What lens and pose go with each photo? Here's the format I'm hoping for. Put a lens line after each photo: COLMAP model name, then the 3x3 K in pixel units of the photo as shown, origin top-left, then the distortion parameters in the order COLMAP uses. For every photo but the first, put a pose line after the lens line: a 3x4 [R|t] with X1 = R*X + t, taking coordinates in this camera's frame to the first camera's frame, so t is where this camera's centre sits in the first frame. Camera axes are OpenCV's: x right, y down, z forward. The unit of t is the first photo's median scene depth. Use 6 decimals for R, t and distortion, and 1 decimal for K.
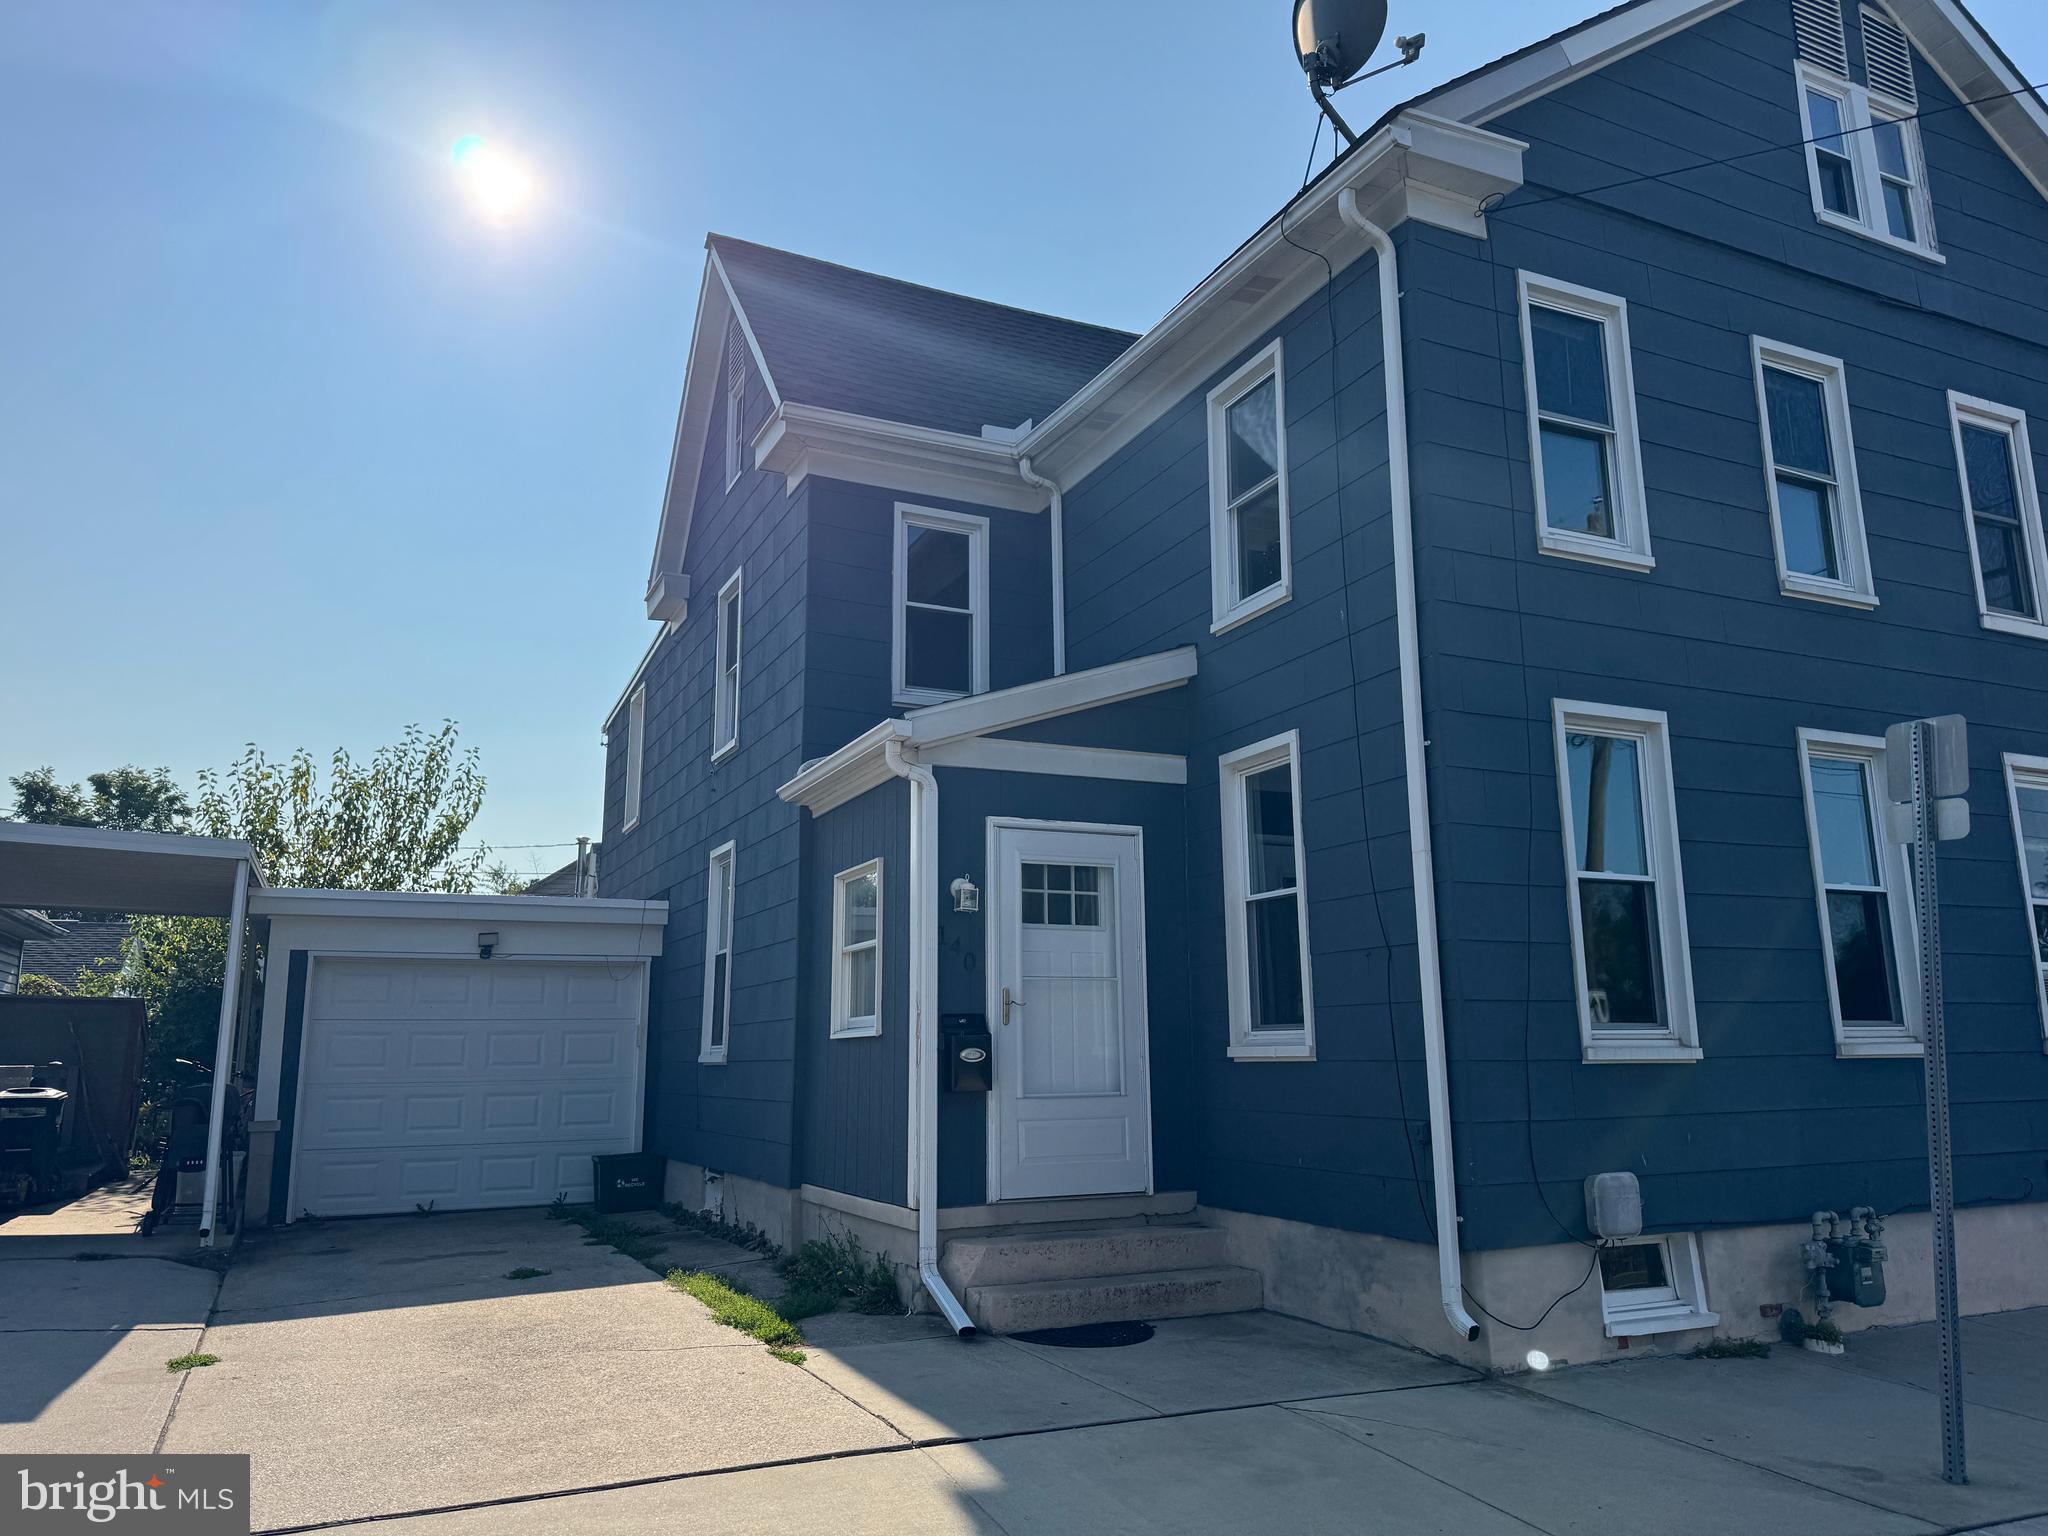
lens RADIAL K [[1455.8, 0, 1021.4], [0, 1455.8, 753.8], [0, 0, 1]] dist [0.084863, -0.075362]
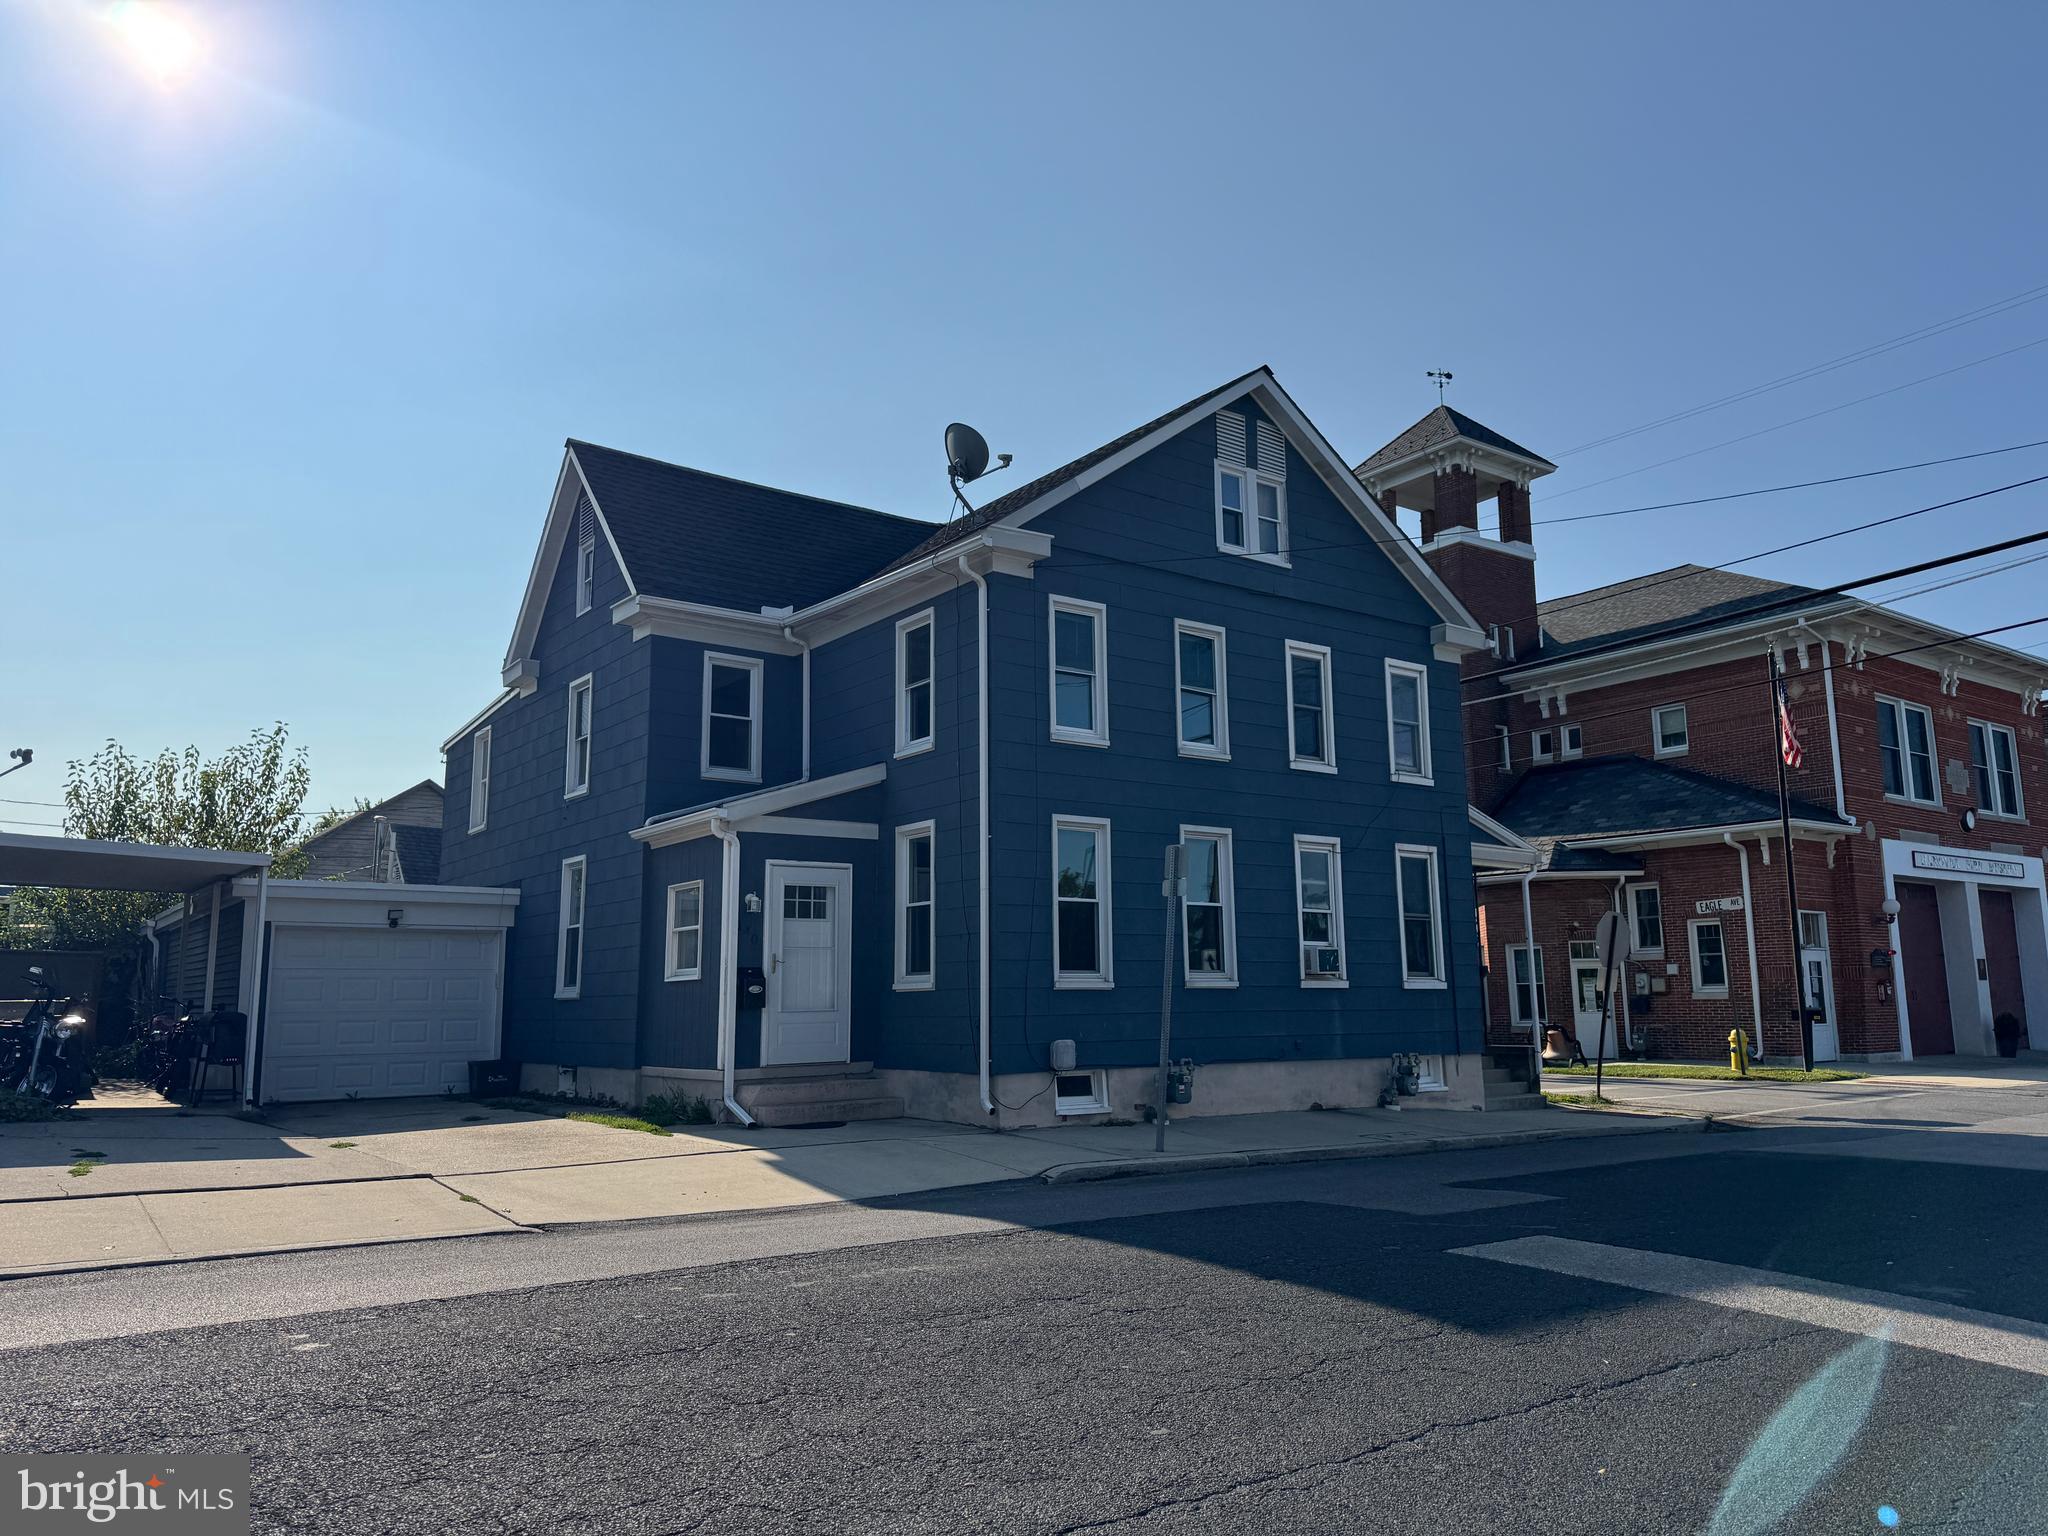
lens RADIAL K [[1455.8, 0, 1022.1], [0, 1455.8, 782.3], [0, 0, 1]] dist [0.084863, -0.075362]
pose [[0.981938, 0.028425, 0.187054, -0.053294], [-0.037879, 0.998169, 0.047161, -0.152366], [-0.185371, -0.053394, 0.981217, -0.849197]]
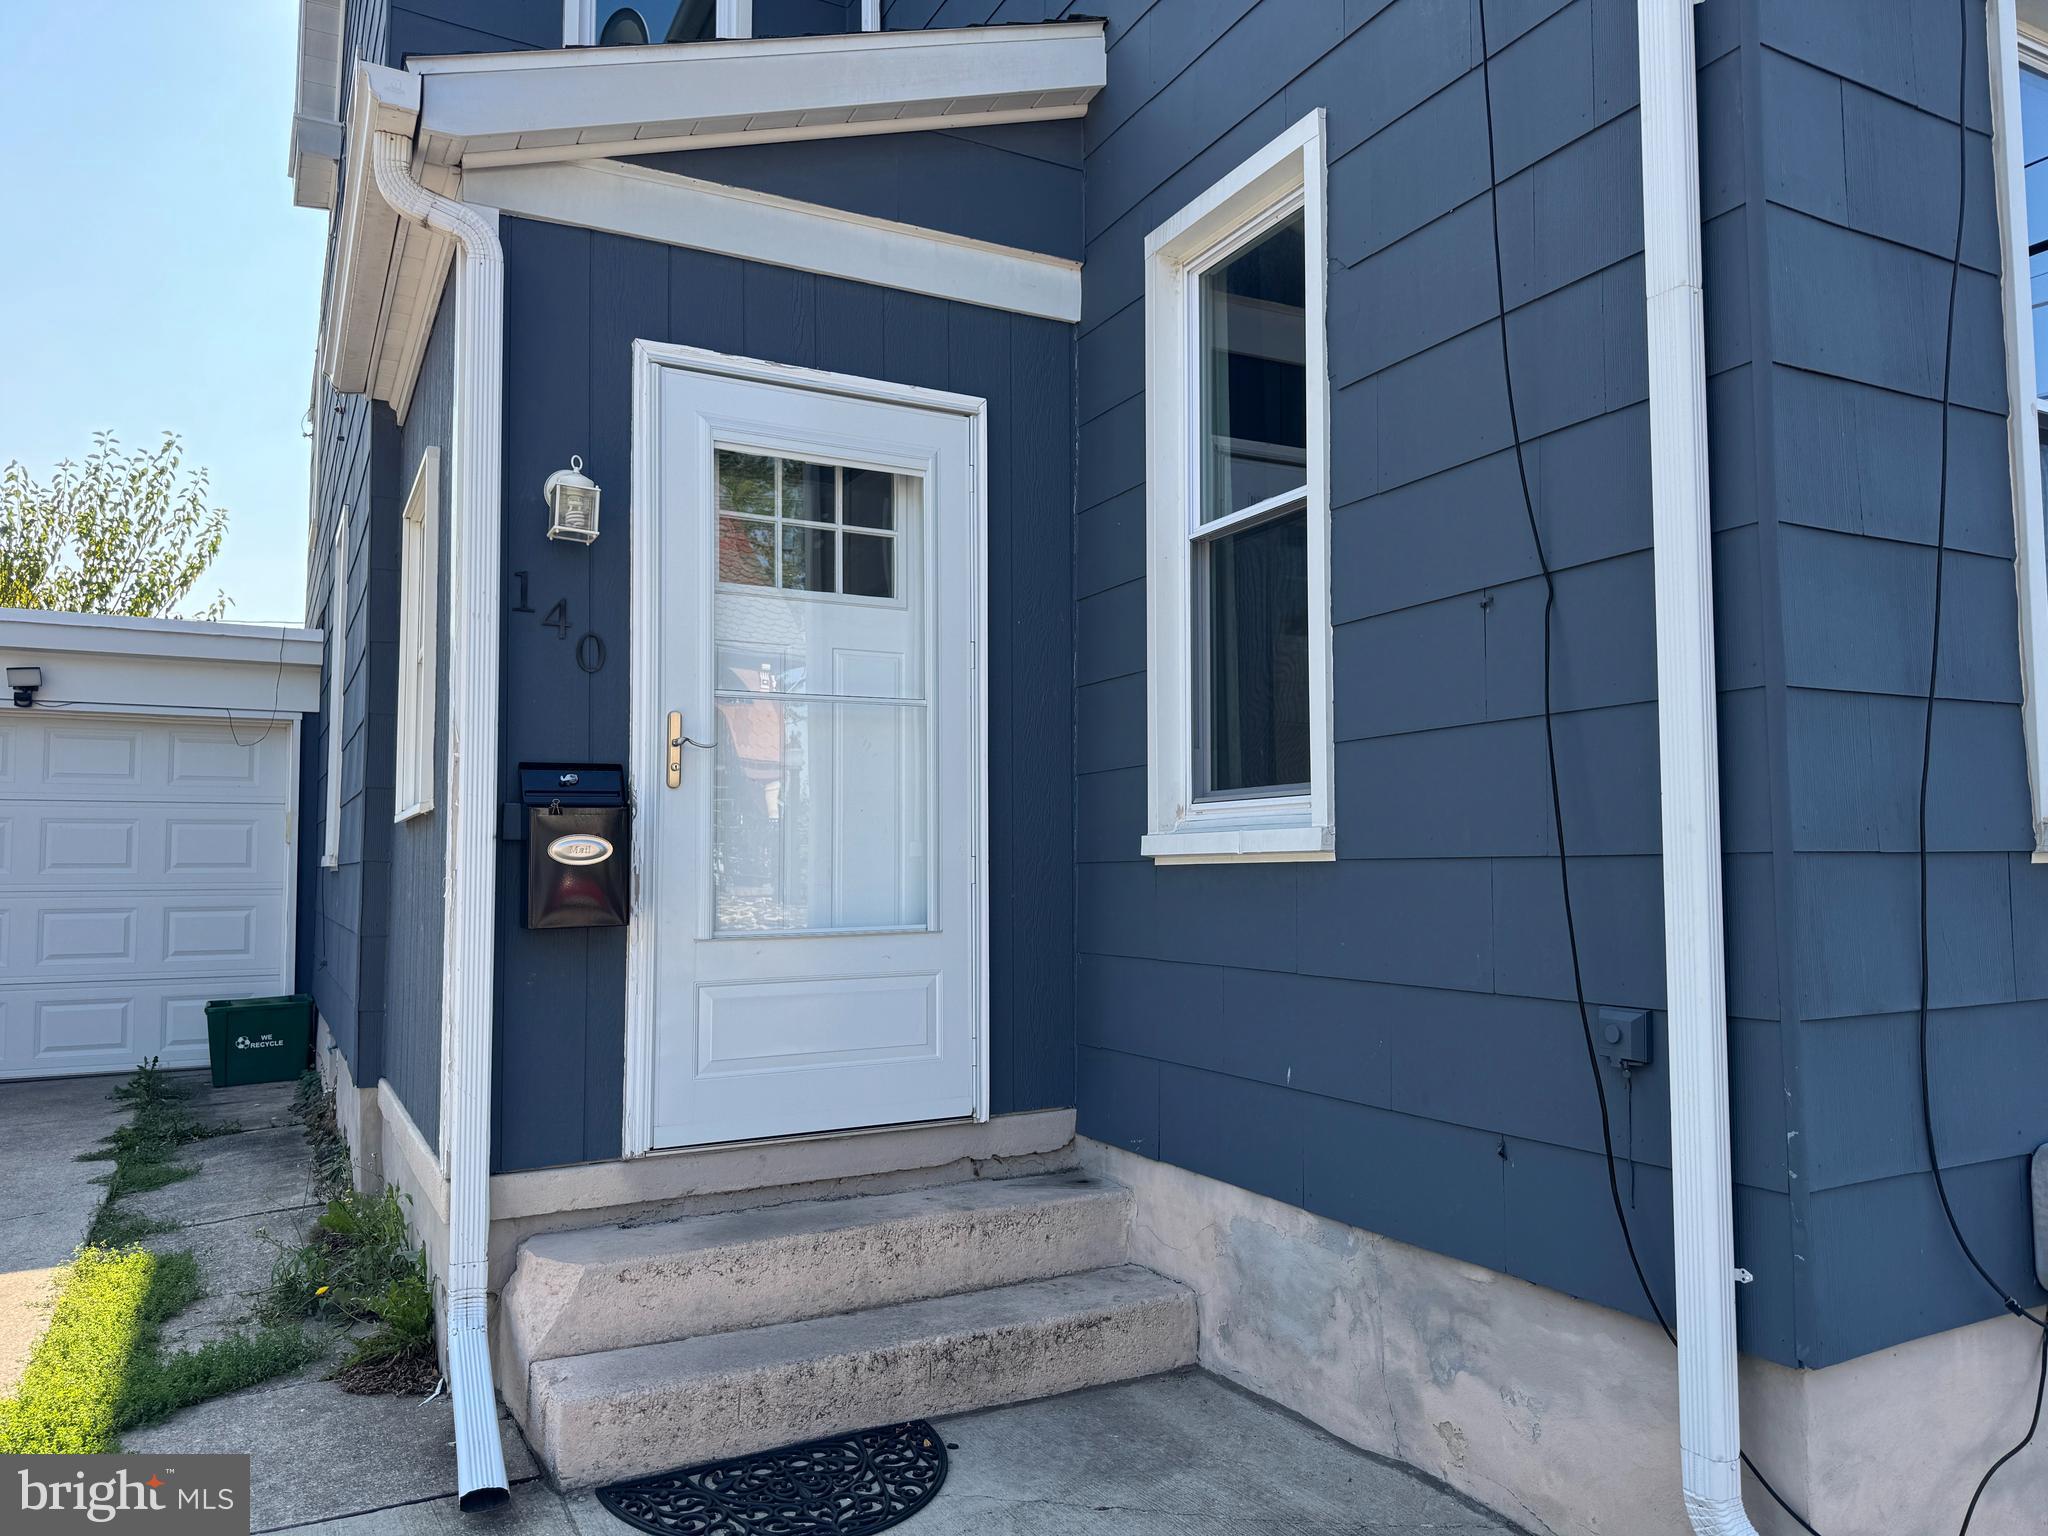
lens RADIAL K [[1455.8, 0, 1024.6], [0, 1455.8, 789.3], [0, 0, 1]] dist [0.084863, -0.075362]
pose [[0.999110, 0.007020, 0.041595, 0.080743], [-0.013168, 0.988682, 0.149444, 0.112353], [-0.040076, -0.149859, 0.987895, 0.520213]]
